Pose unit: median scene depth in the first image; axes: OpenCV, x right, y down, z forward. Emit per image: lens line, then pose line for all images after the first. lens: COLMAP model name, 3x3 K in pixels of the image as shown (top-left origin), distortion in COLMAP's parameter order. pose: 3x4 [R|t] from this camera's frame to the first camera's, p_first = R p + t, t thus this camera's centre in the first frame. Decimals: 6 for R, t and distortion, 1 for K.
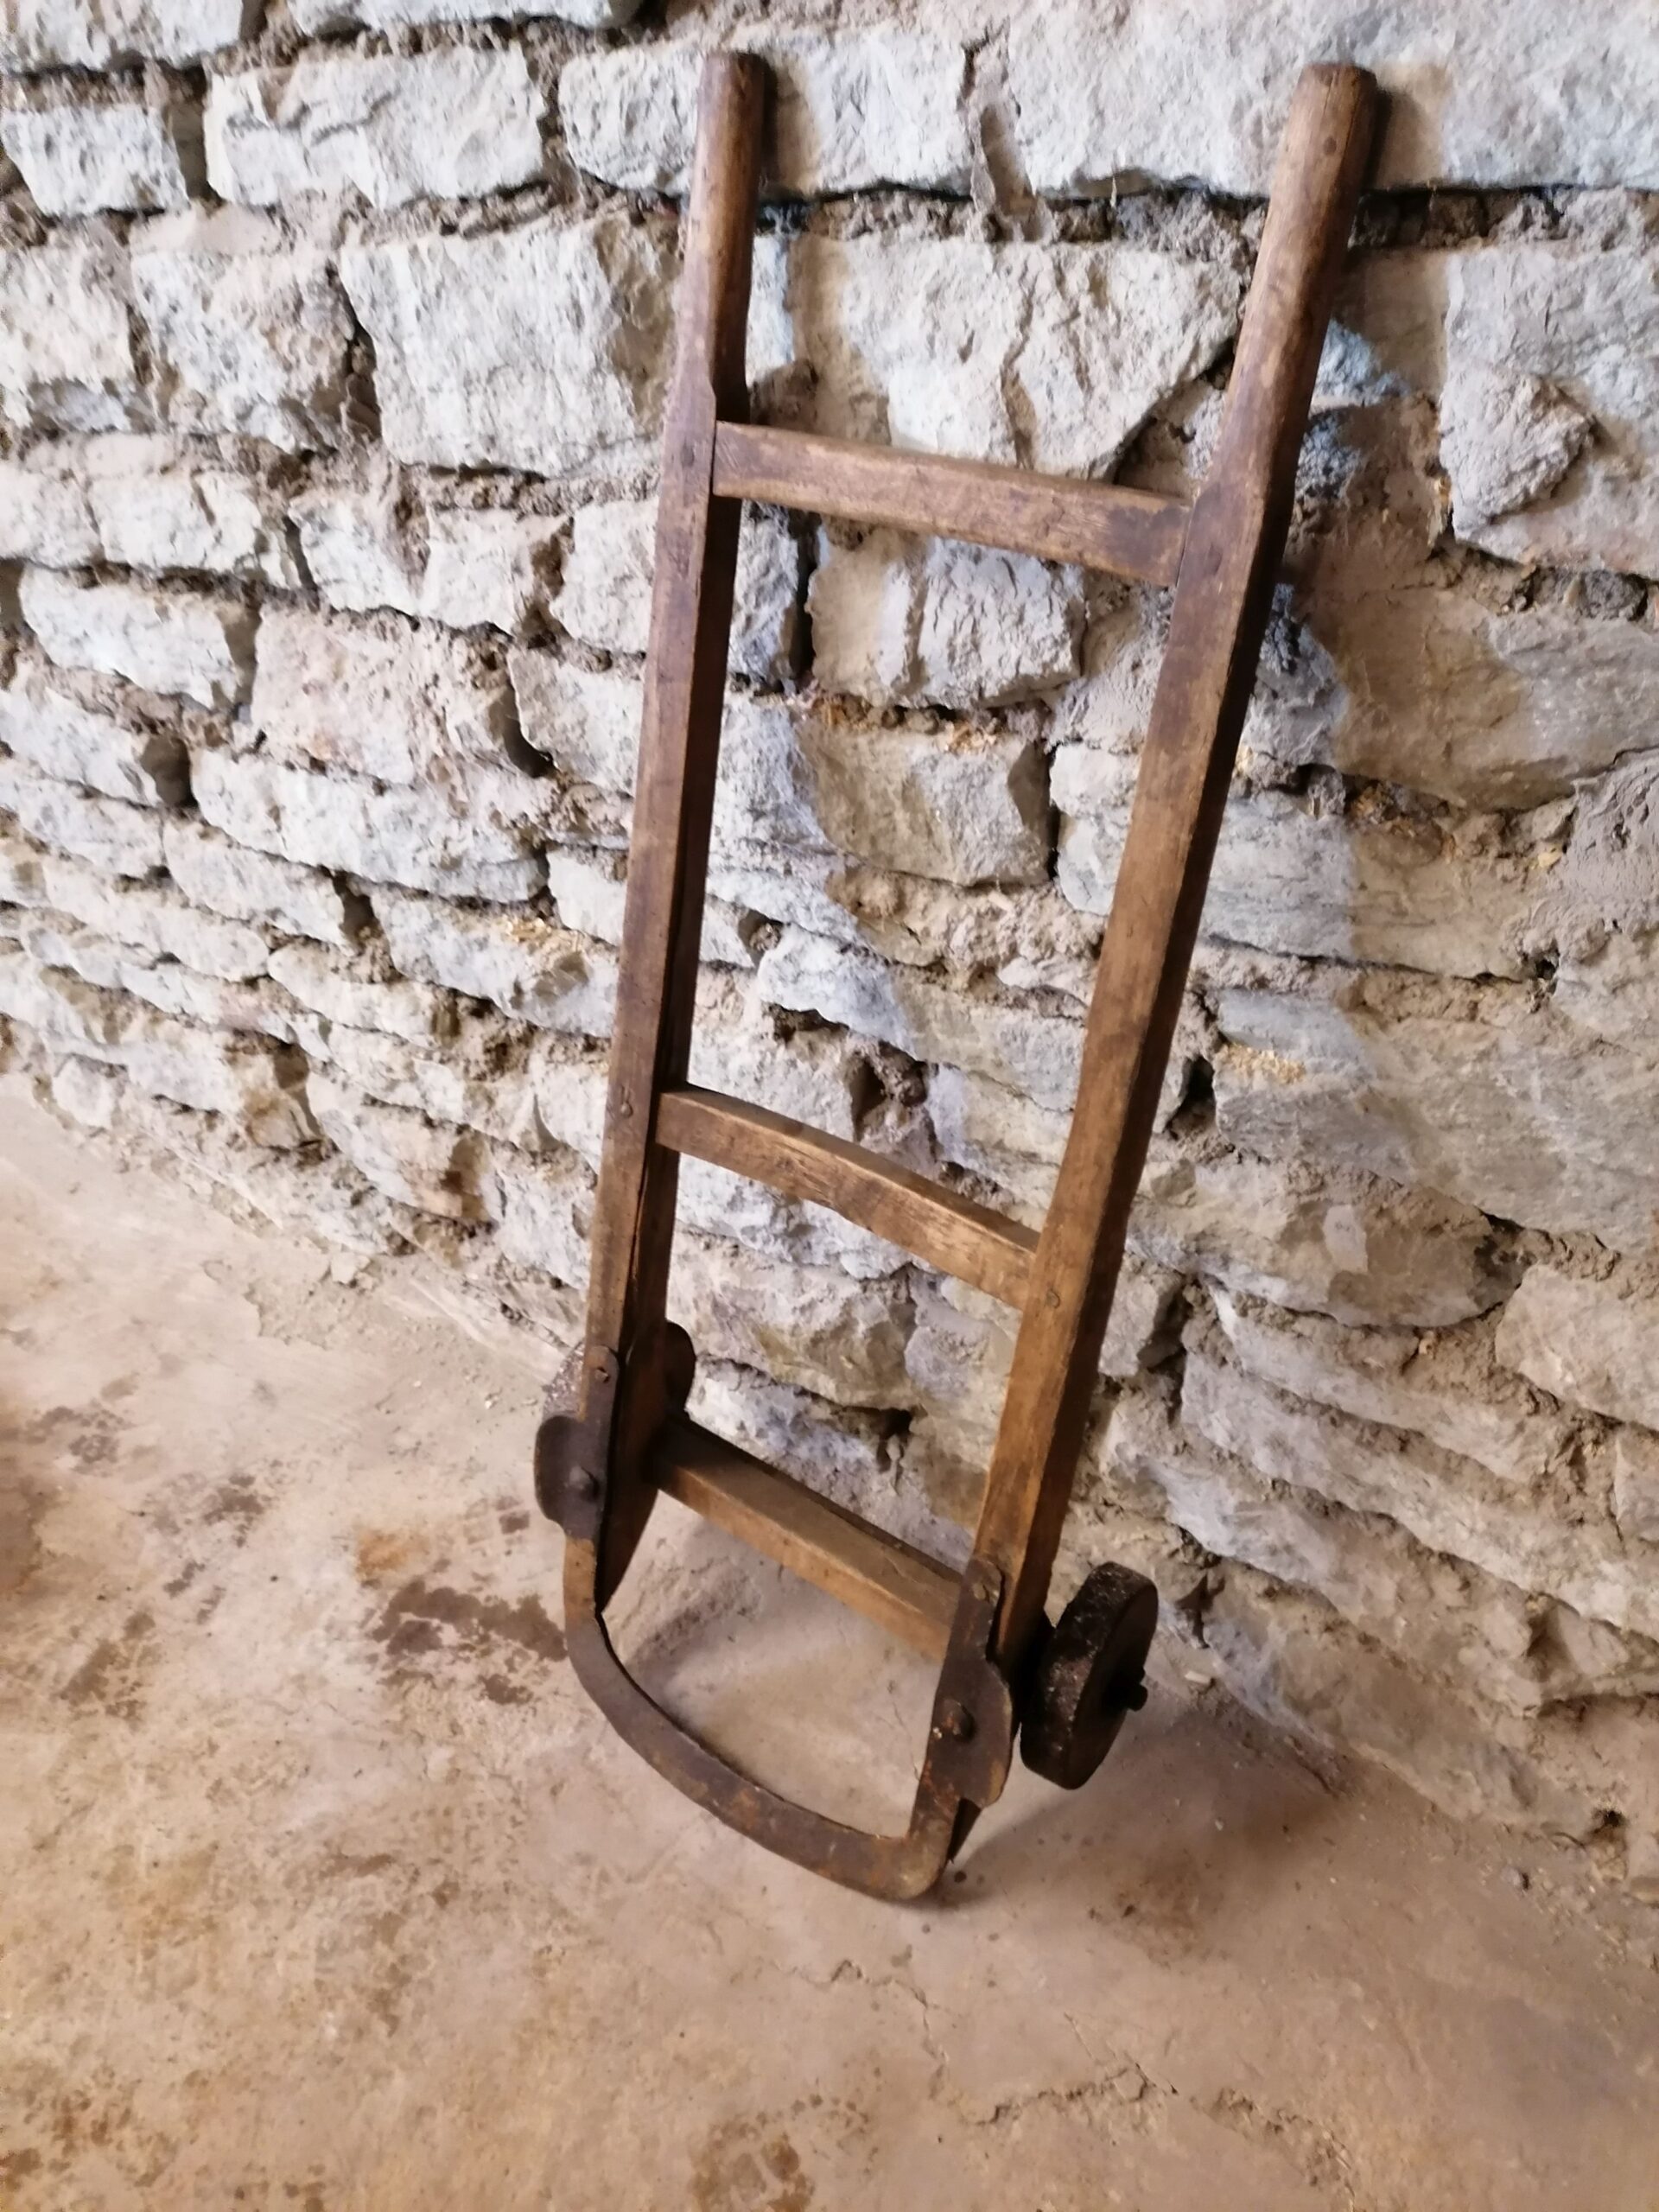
lens RADIAL K [[1660.4, 0, 829.5], [0, 1660.4, 1100.7], [0, 0, 1]] dist [0.037616, -0.017190]
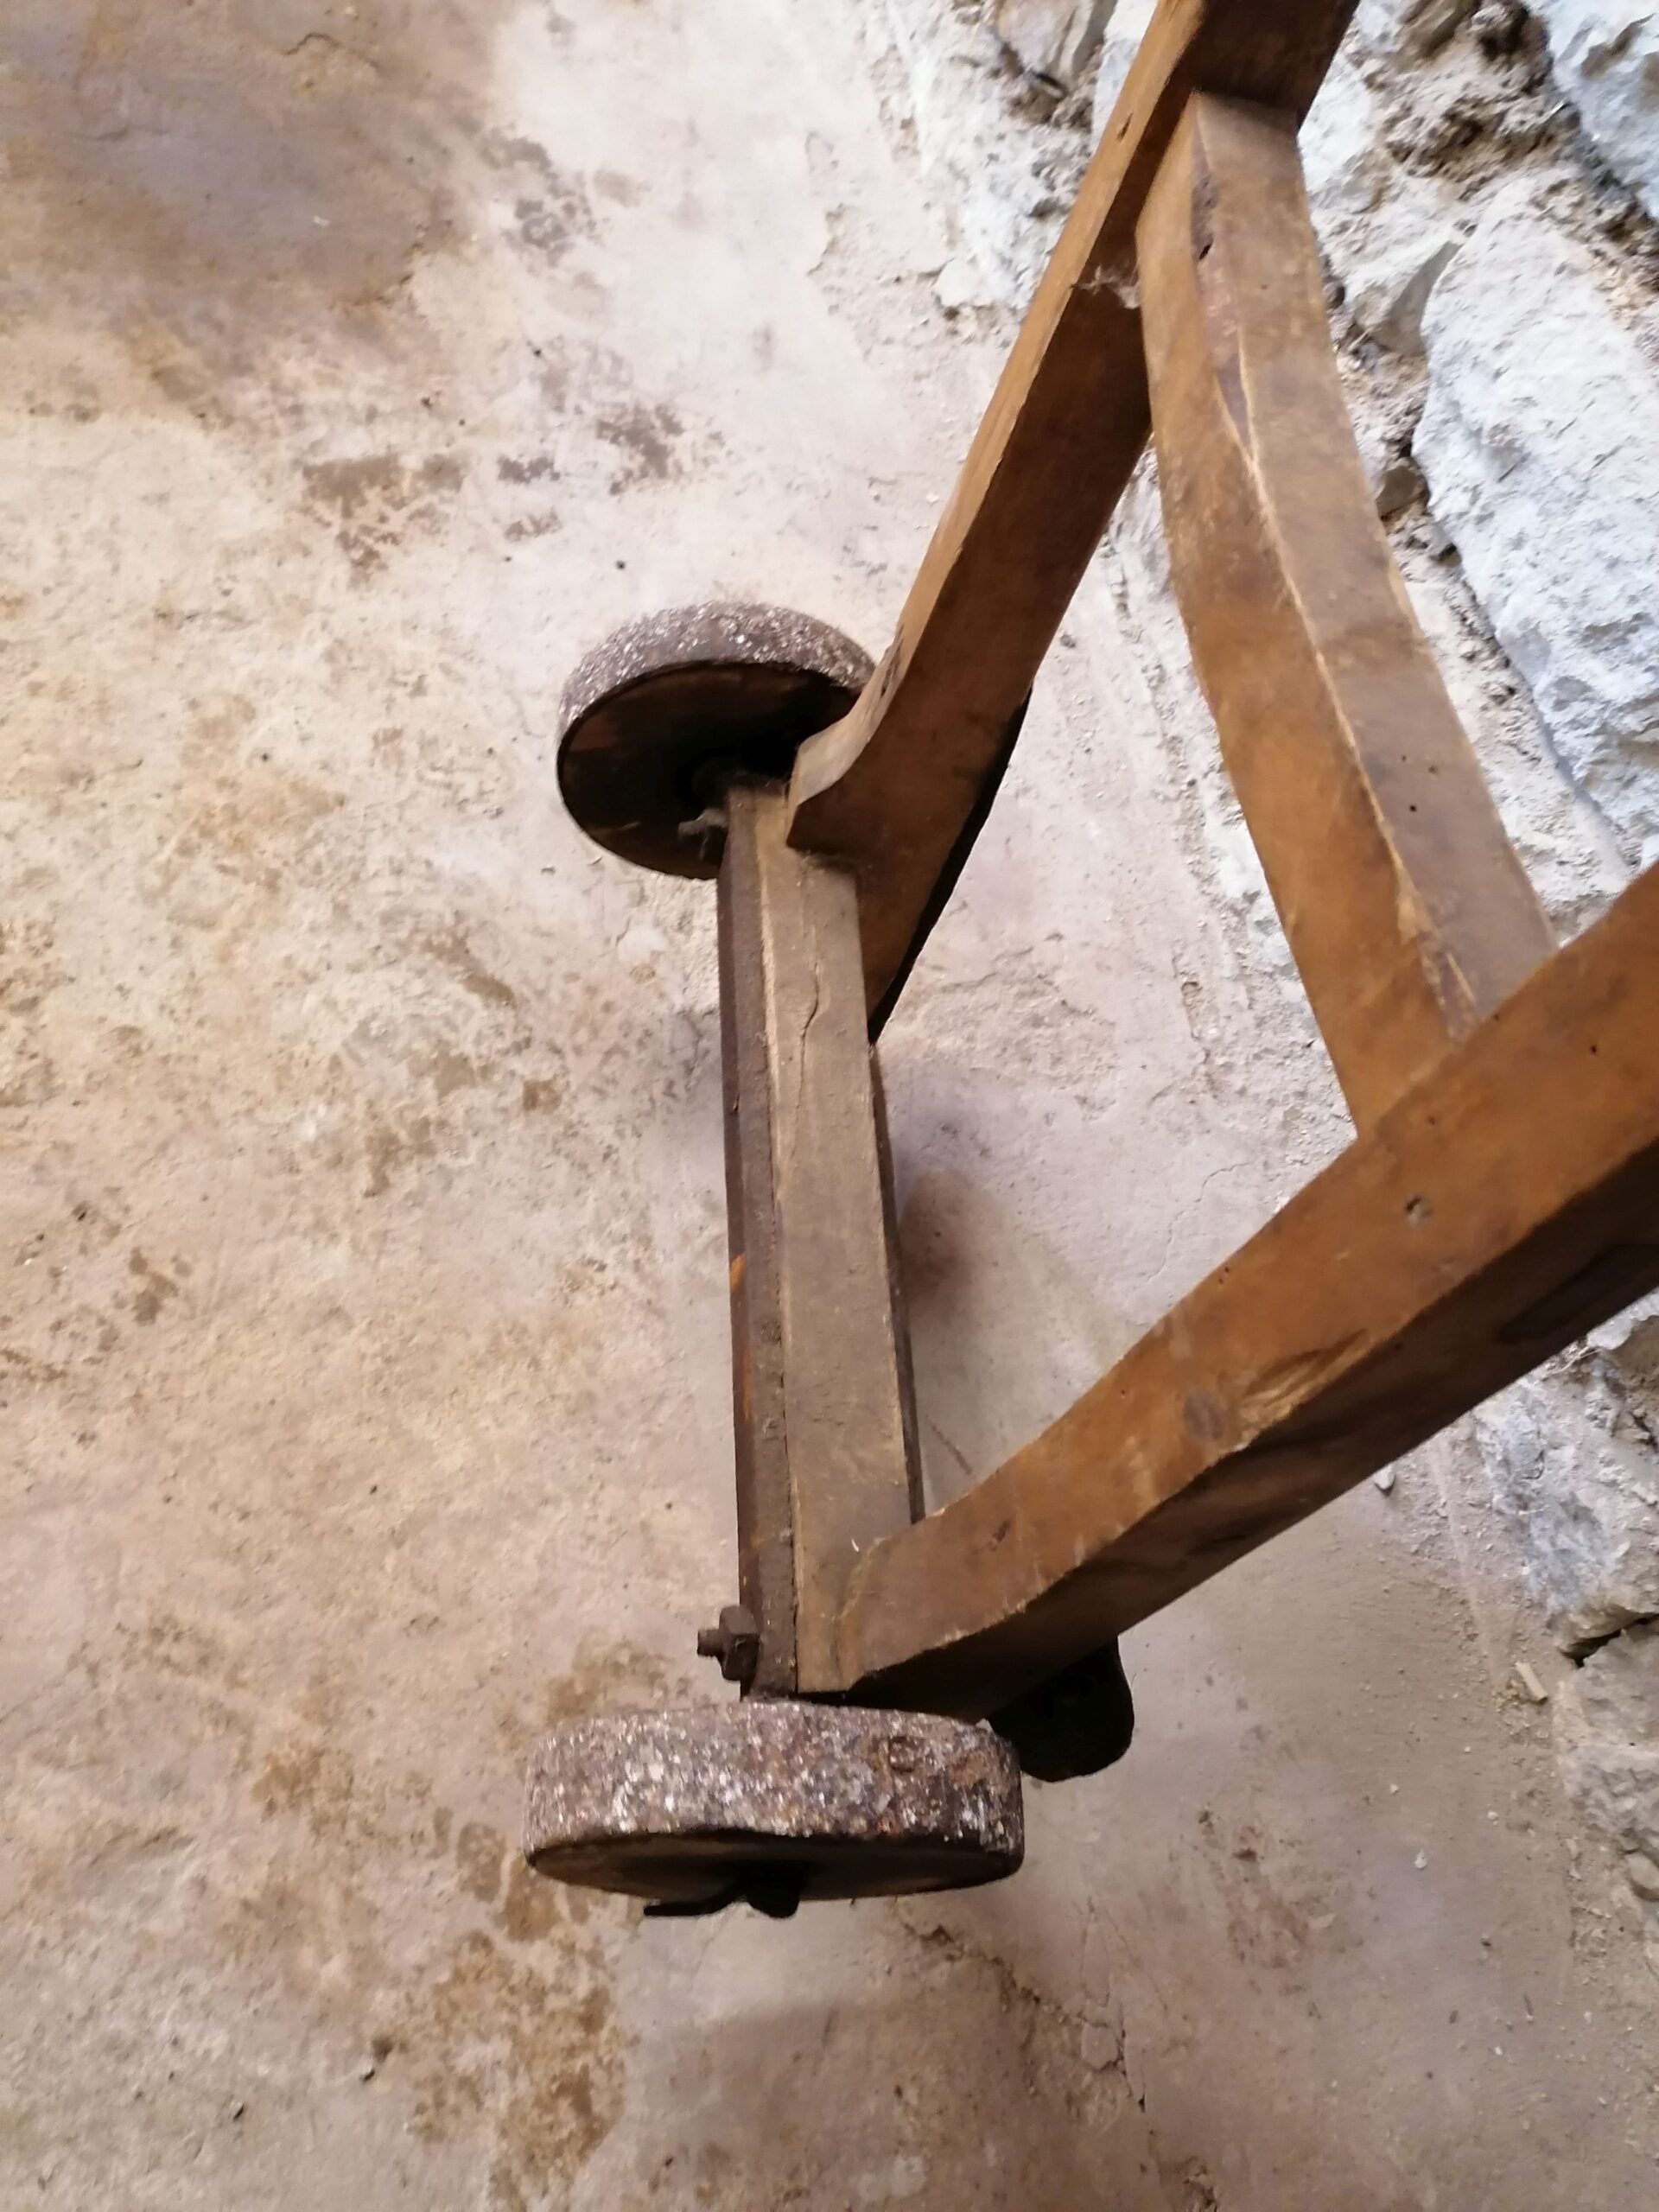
lens RADIAL K [[1660.4, 0, 828.7], [0, 1660.4, 1105.4], [0, 0, 1]] dist [0.037616, -0.017190]
pose [[0.702498, 0.711315, 0.022966, -0.161480], [-0.666738, 0.646502, 0.370803, 0.146984], [0.248910, -0.275801, 0.928427, 0.403230]]
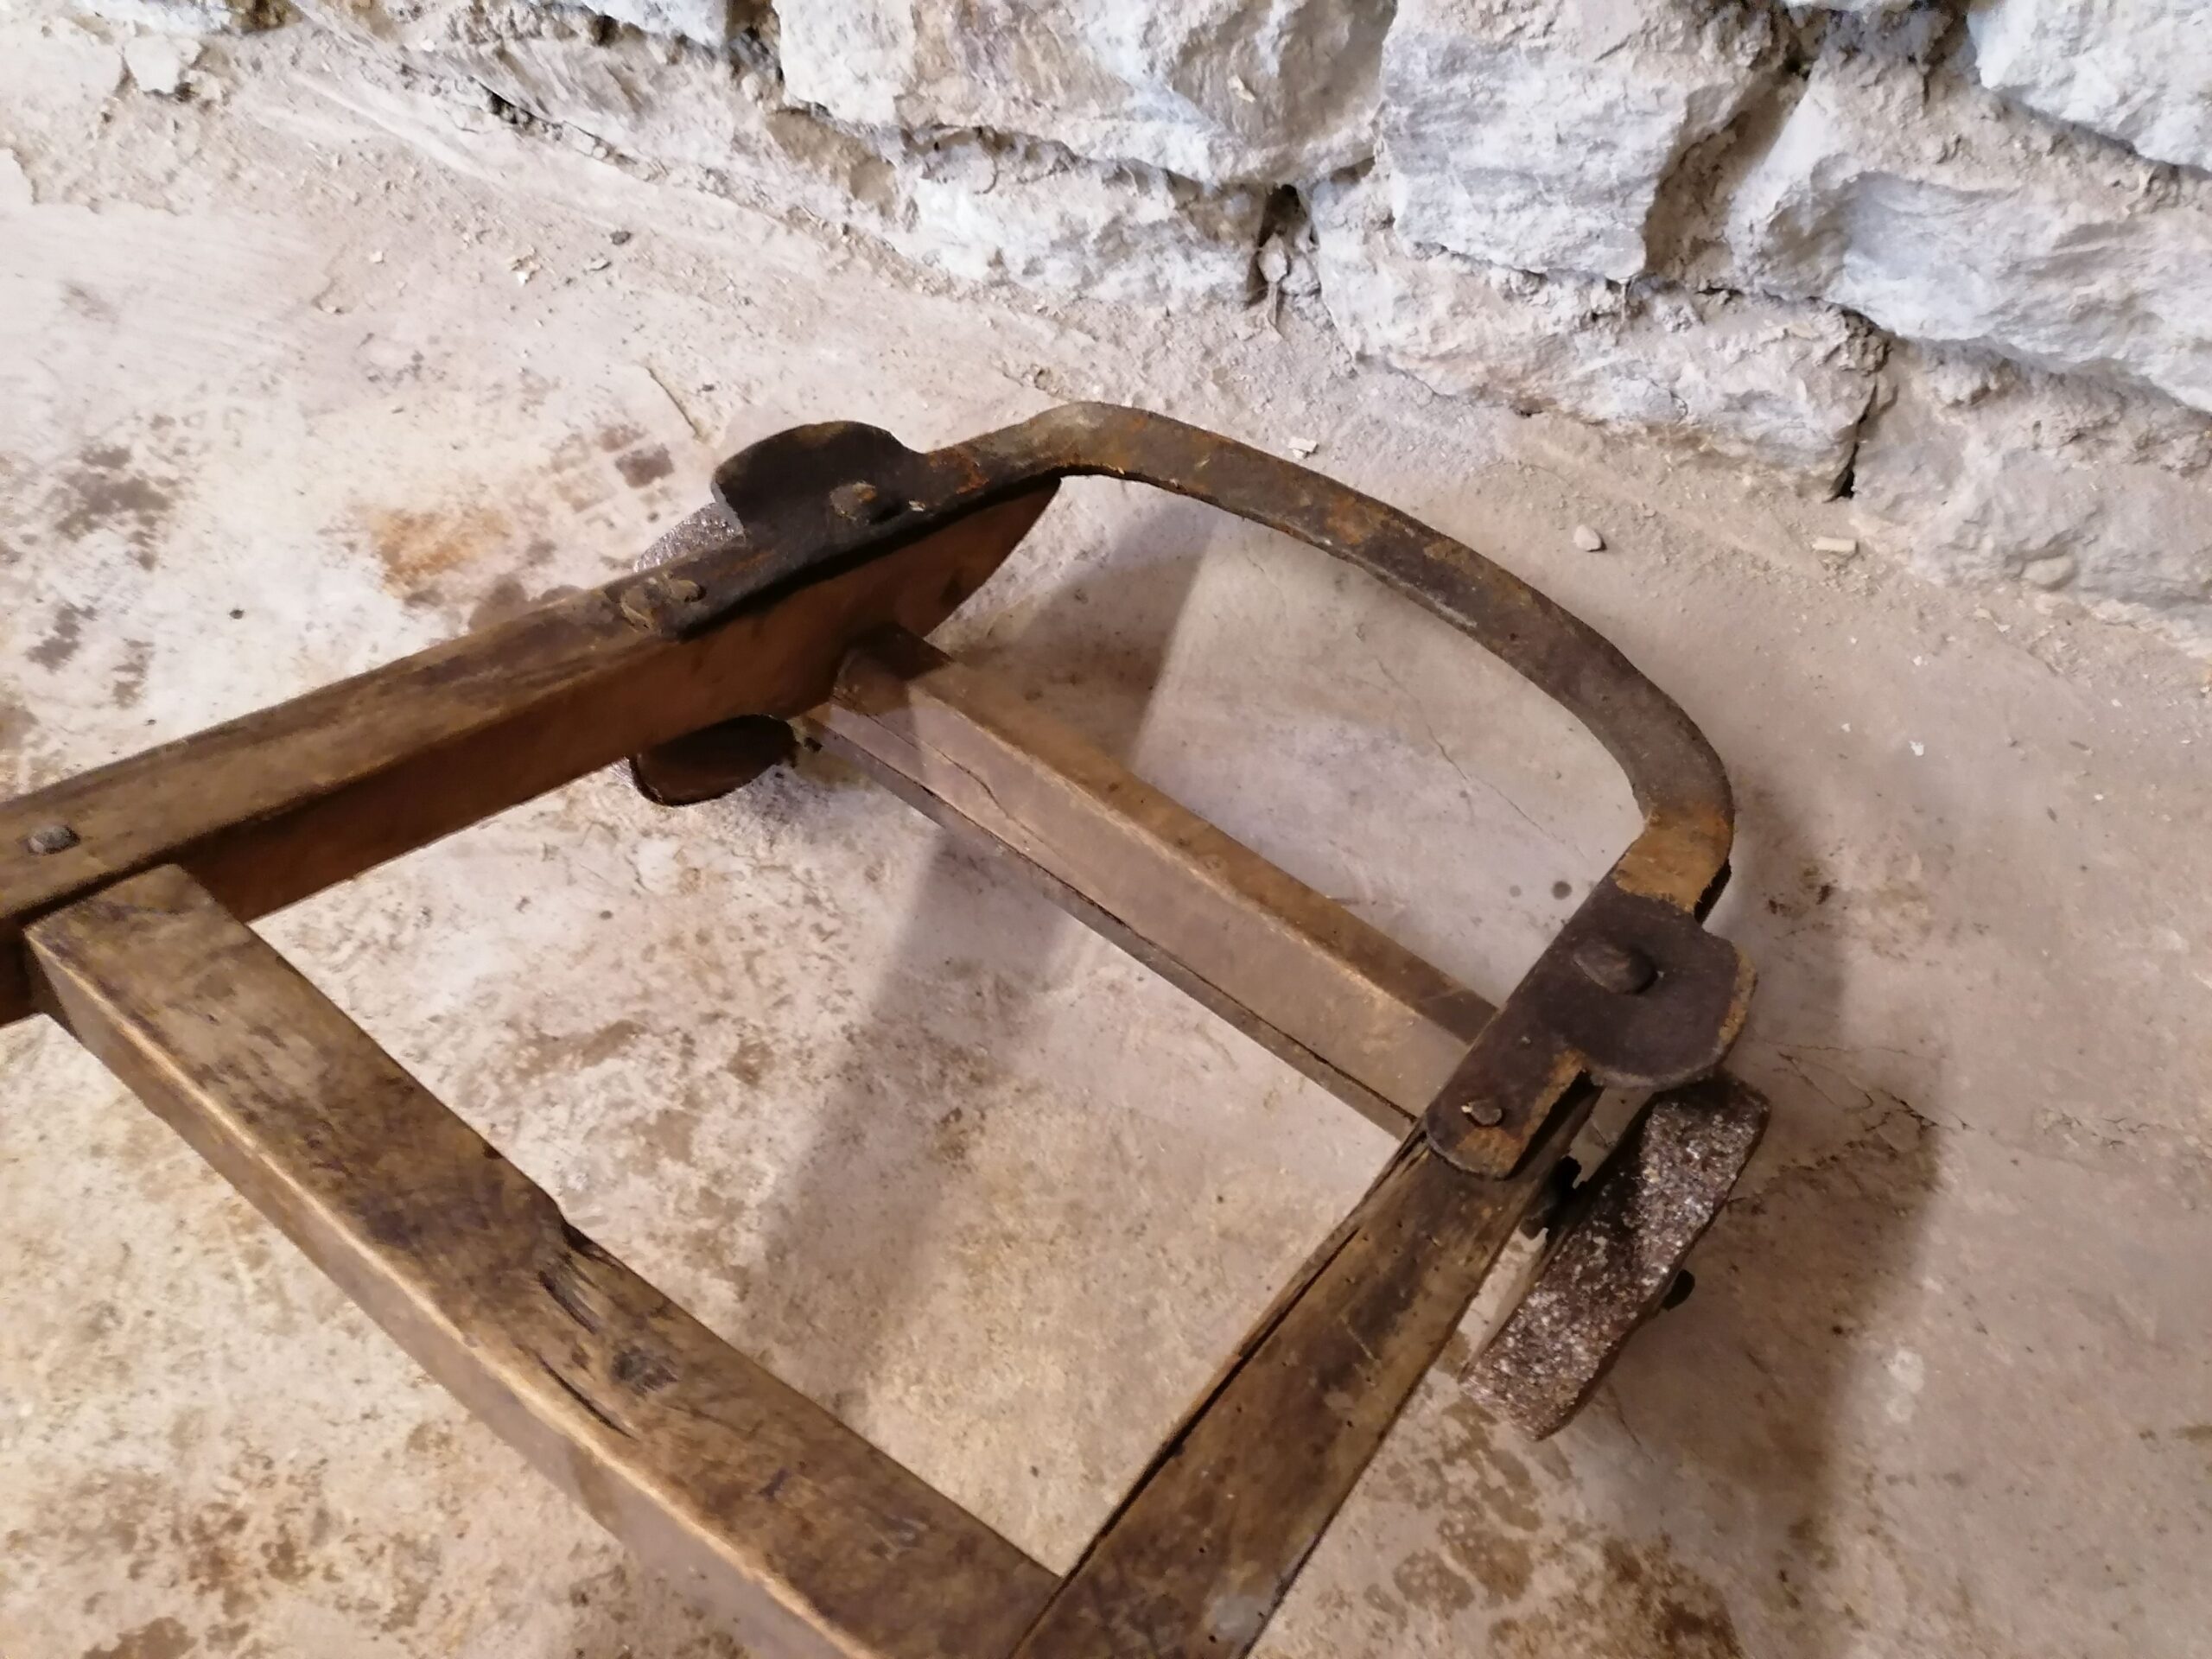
lens RADIAL K [[1660.4, 0, 1107.0], [0, 1660.4, 826.3], [0, 0, 1]] dist [0.037616, -0.017190]
pose [[0.964972, -0.174576, 0.195839, -0.210797], [0.067725, 0.886926, 0.456919, 0.135028], [-0.253462, -0.427651, 0.867682, 0.492496]]
